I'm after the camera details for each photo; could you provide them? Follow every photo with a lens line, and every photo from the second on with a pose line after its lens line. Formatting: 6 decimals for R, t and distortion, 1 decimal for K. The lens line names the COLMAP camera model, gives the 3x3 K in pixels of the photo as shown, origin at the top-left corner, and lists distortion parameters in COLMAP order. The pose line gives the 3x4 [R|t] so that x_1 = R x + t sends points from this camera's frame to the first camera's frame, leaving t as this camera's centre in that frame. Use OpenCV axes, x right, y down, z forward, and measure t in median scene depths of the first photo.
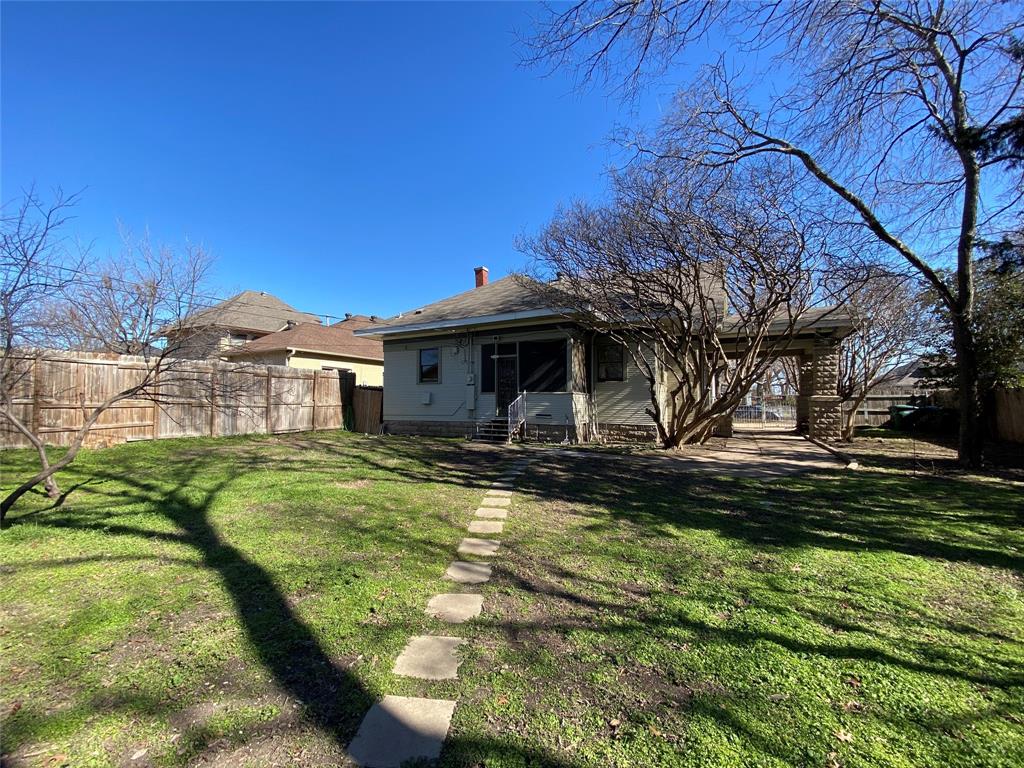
lens RADIAL K [[417.6, 0, 511.5], [0, 417.6, 387.6], [0, 0, 1]] dist [-0.024031, -0.002907]
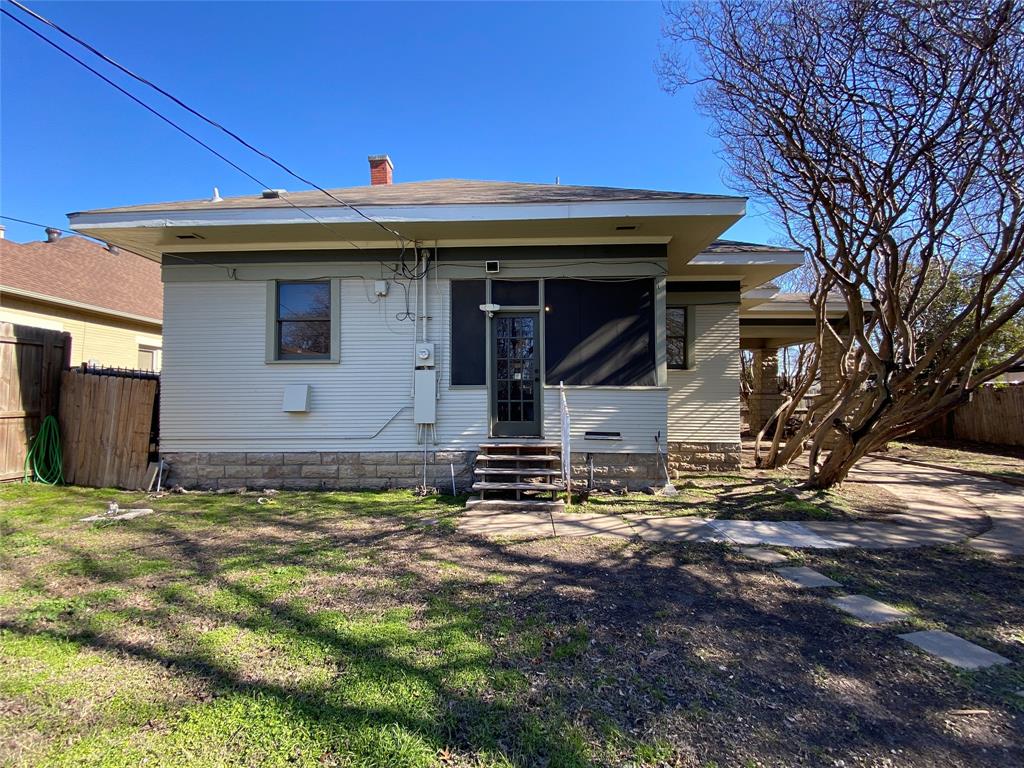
lens RADIAL K [[417.6, 0, 512.1], [0, 417.6, 387.4], [0, 0, 1]] dist [-0.024031, -0.002907]
pose [[0.887802, 0.010240, 0.460112, -0.216537], [-0.013193, 0.999908, 0.003201, 0.010928], [-0.460036, -0.008912, 0.887855, 0.565388]]
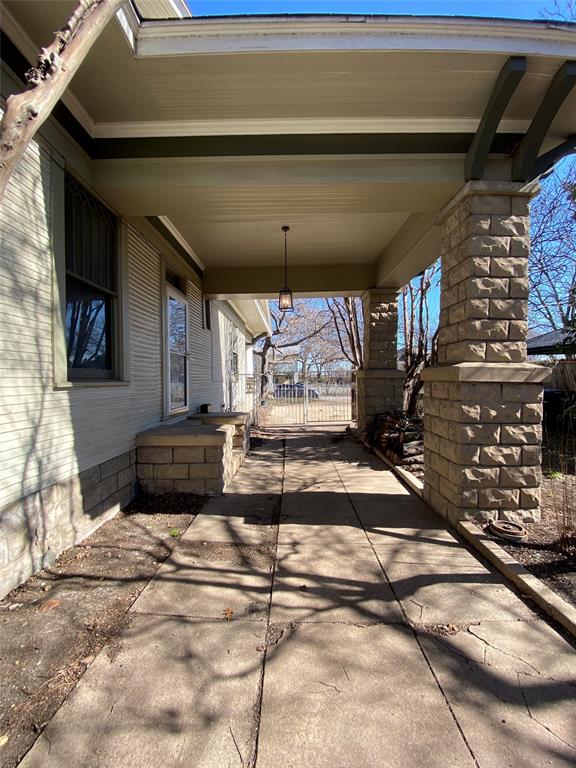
lens RADIAL K [[313.2, 0, 287.3], [0, 313.2, 383.6], [0, 0, 1]] dist [-0.024031, -0.002907]
pose [[0.879617, -0.009370, 0.475591, 0.538775], [-0.006463, 0.999478, 0.031645, 0.027881], [-0.475640, -0.030910, 0.879097, 0.881863]]
